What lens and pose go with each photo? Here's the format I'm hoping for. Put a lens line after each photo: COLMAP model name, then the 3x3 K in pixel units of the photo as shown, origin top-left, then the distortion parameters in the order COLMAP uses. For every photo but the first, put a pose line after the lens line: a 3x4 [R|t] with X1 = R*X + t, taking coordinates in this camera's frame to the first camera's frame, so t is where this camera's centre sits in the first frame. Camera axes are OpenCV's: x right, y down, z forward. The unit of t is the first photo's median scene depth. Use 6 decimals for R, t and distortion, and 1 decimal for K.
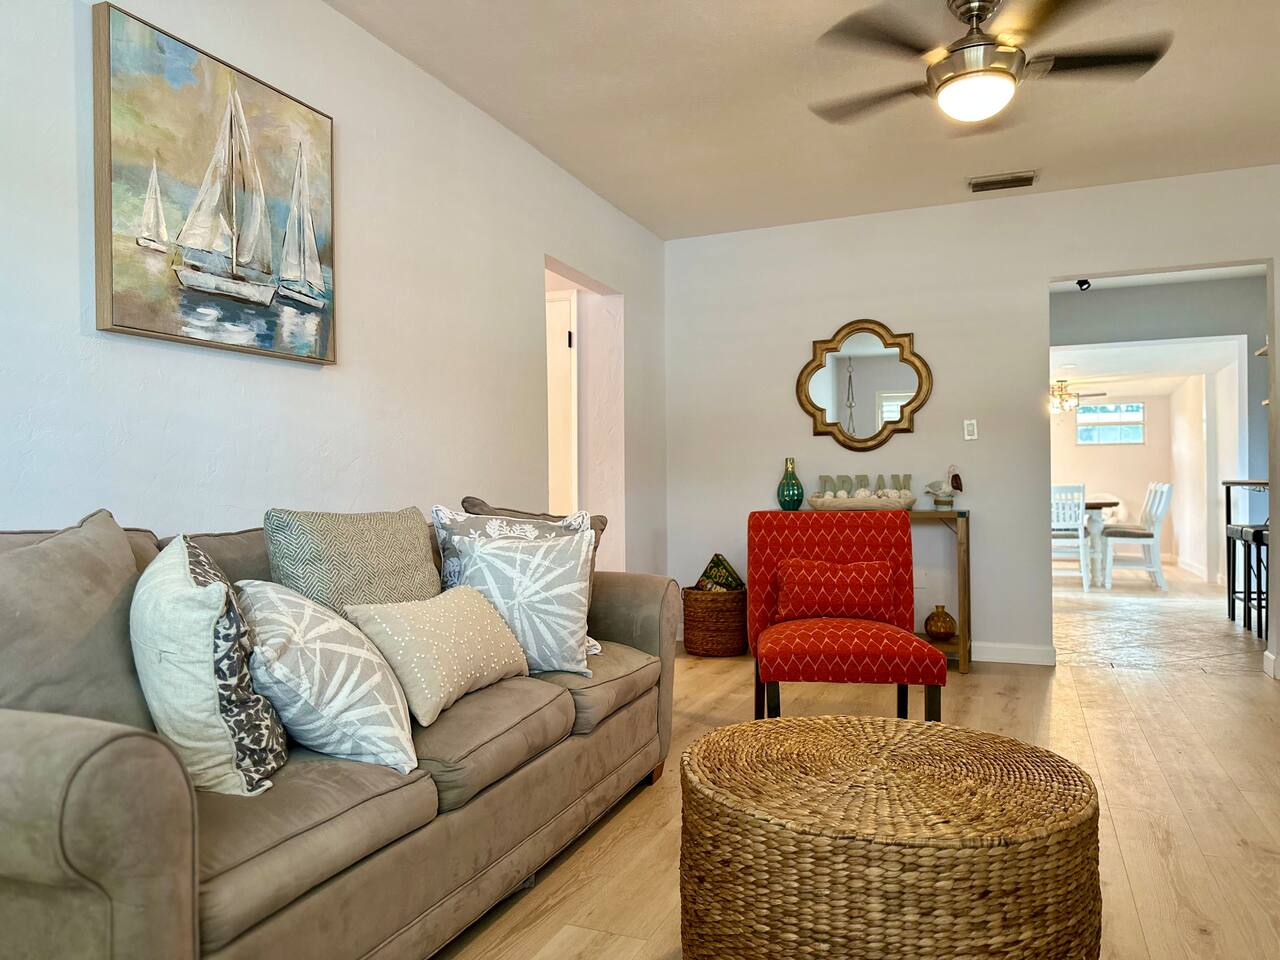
lens RADIAL K [[917.0, 0, 644.7], [0, 917.0, 482.0], [0, 0, 1]] dist [0.068676, -0.011700]
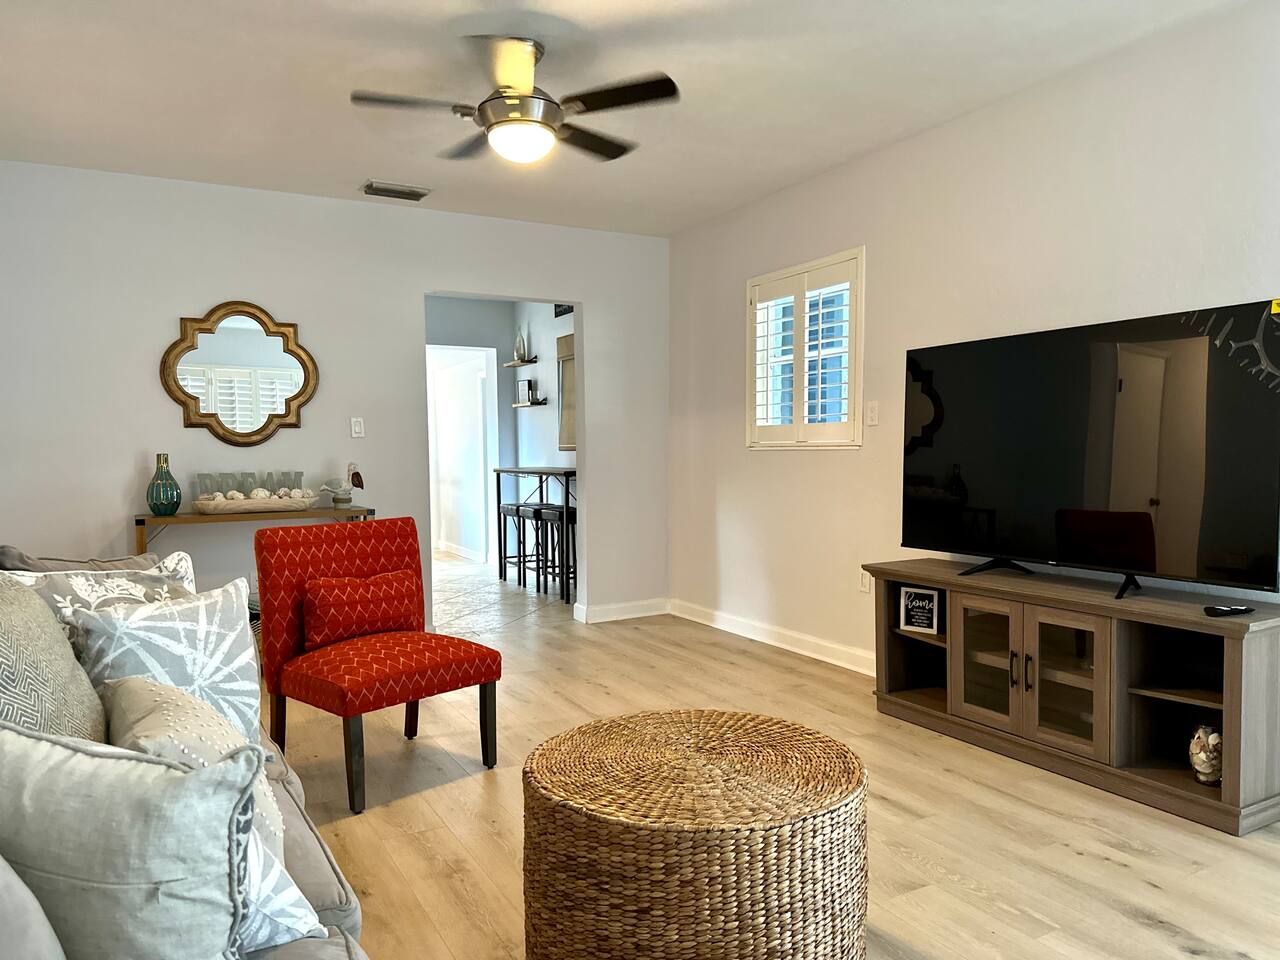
lens RADIAL K [[917.0, 0, 645.5], [0, 917.0, 487.0], [0, 0, 1]] dist [0.068676, -0.011700]
pose [[0.620878, -0.032682, 0.783226, -0.353671], [0.001543, 0.999180, 0.040471, -0.044091], [-0.783906, -0.023919, 0.620419, 0.170795]]
